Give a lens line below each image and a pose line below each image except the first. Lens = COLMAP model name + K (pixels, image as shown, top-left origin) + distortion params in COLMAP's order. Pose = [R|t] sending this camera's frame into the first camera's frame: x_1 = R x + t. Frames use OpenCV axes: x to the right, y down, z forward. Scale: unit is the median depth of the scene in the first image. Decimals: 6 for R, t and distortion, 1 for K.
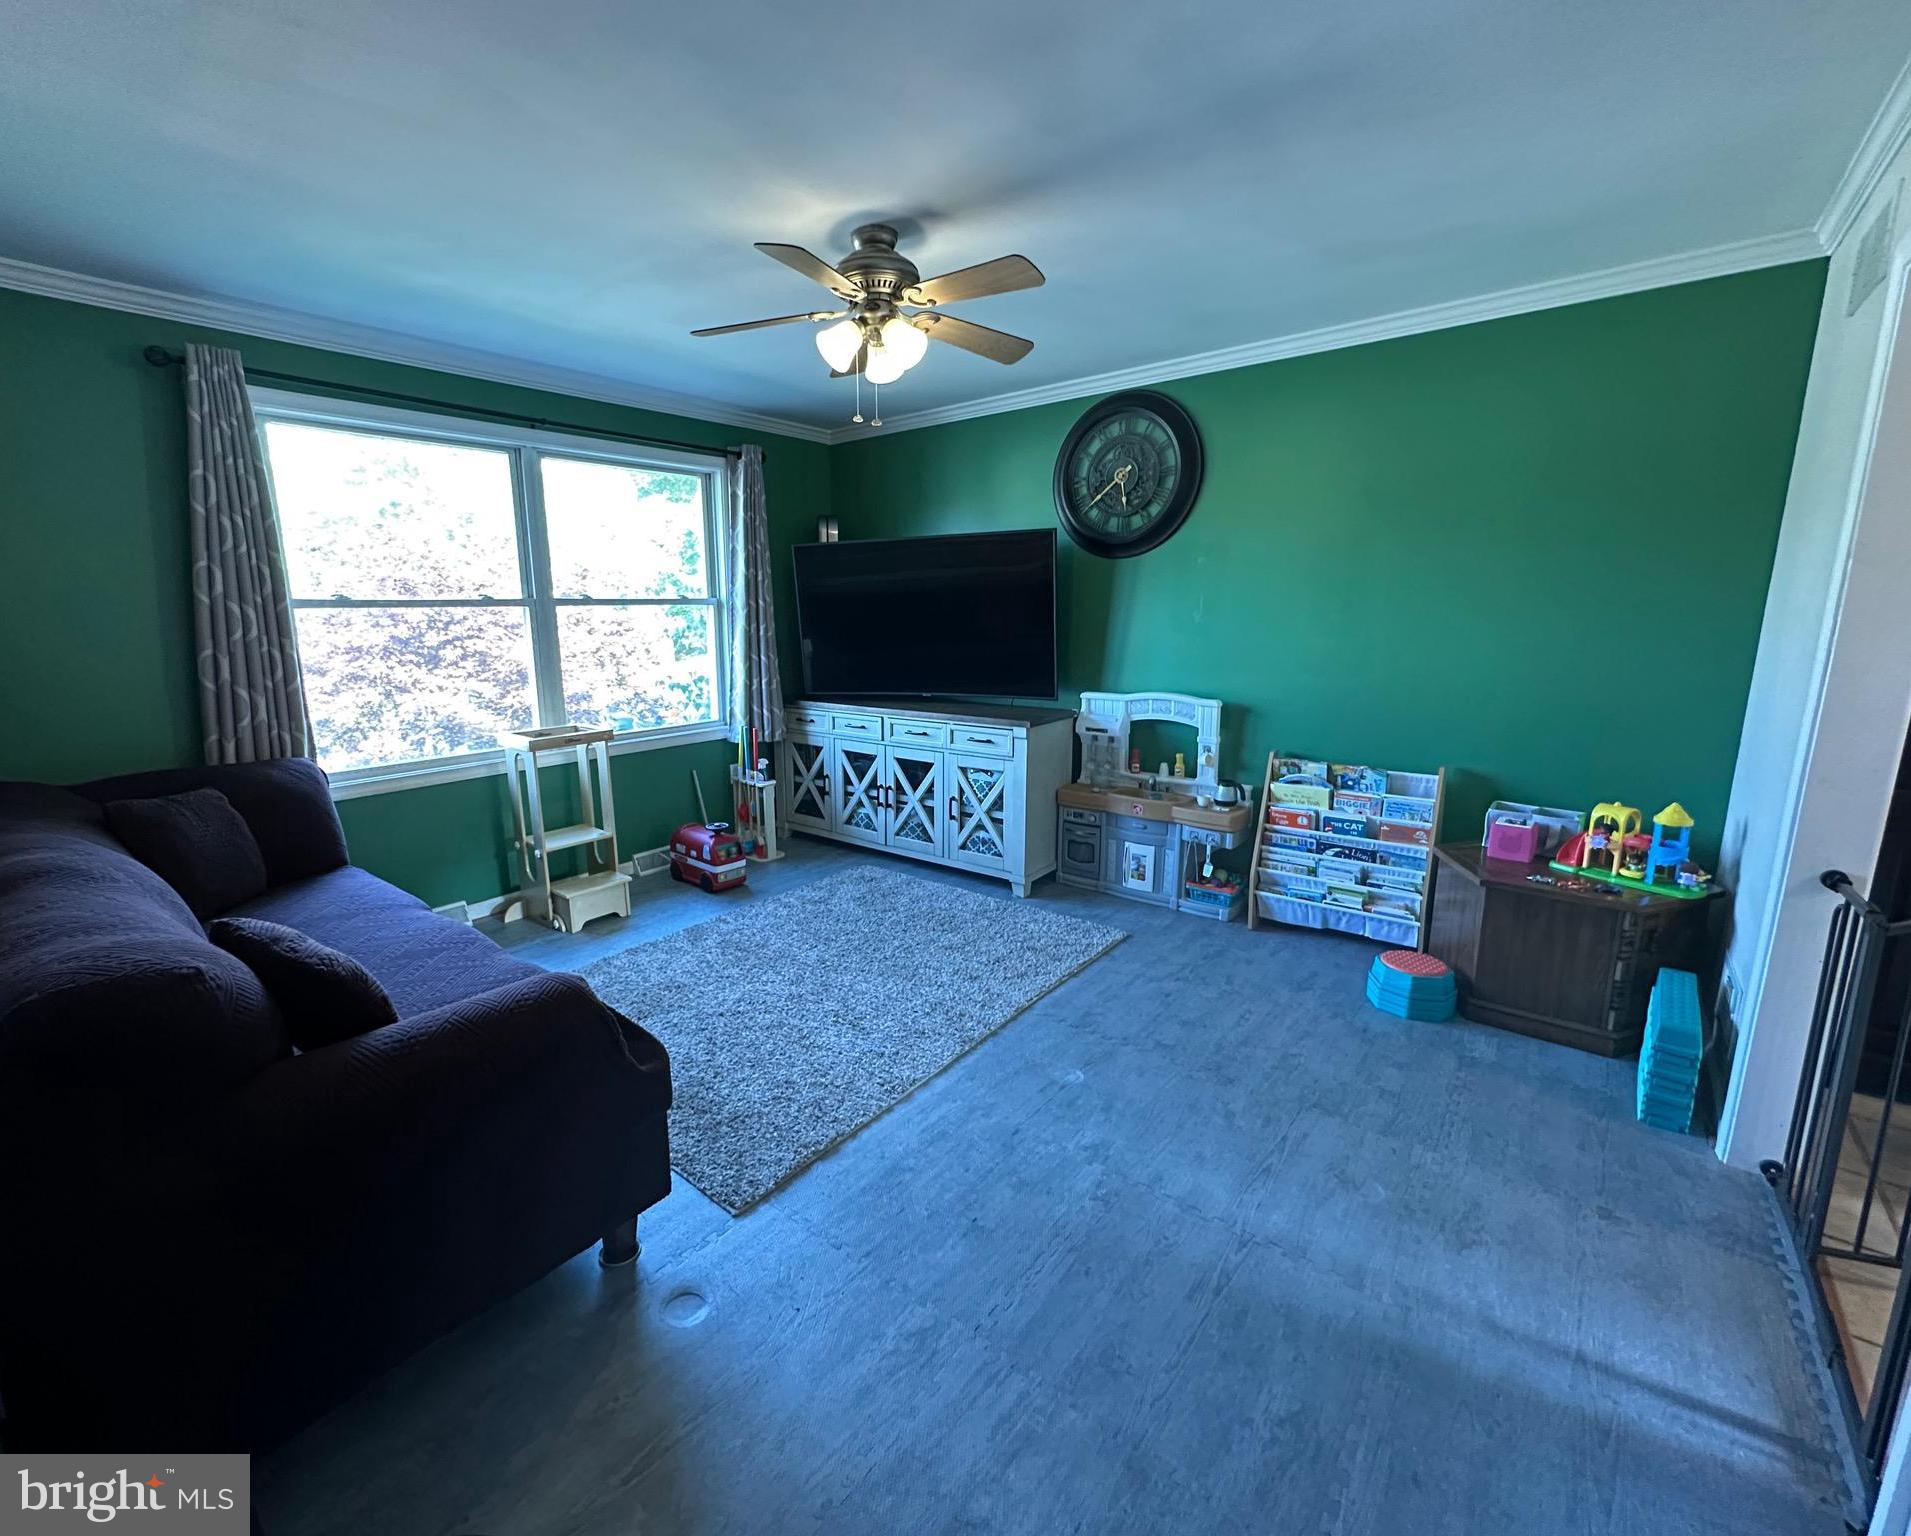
lens RADIAL K [[840.1, 0, 951.2], [0, 840.1, 758.1], [0, 0, 1]] dist [-0.000746, -0.000030]
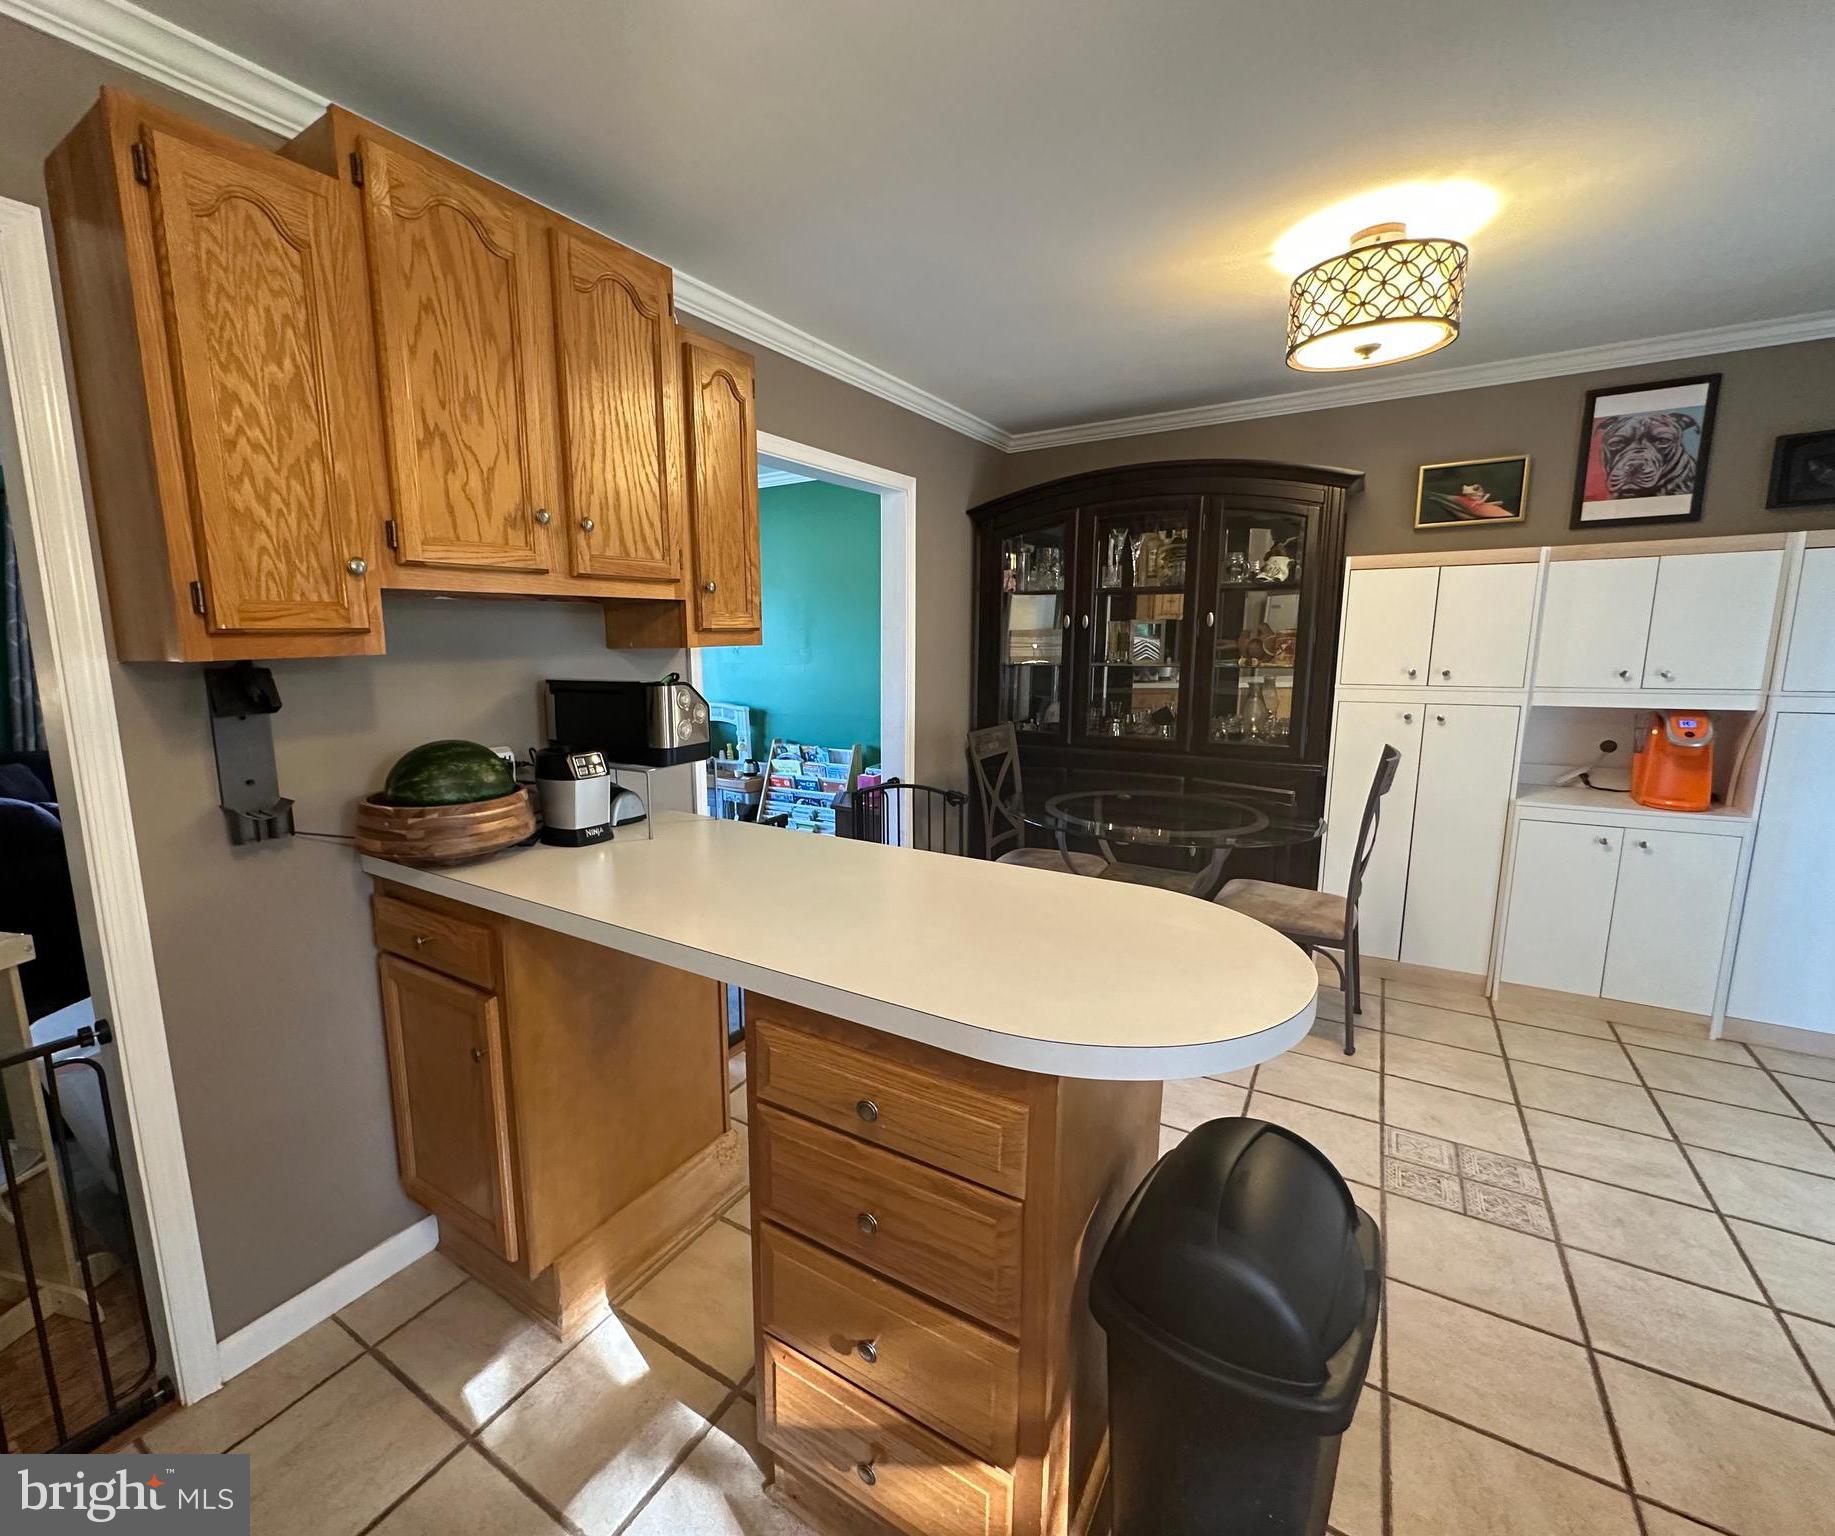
lens RADIAL K [[865.2, 0, 912.6], [0, 865.2, 770.2], [0, 0, 1]] dist [0.005958, 0.000452]
pose [[0.996764, -0.021312, 0.077509, 0.531136], [0.023051, 0.999501, -0.021613, 0.091809], [-0.077010, 0.023330, 0.996757, -0.606146]]
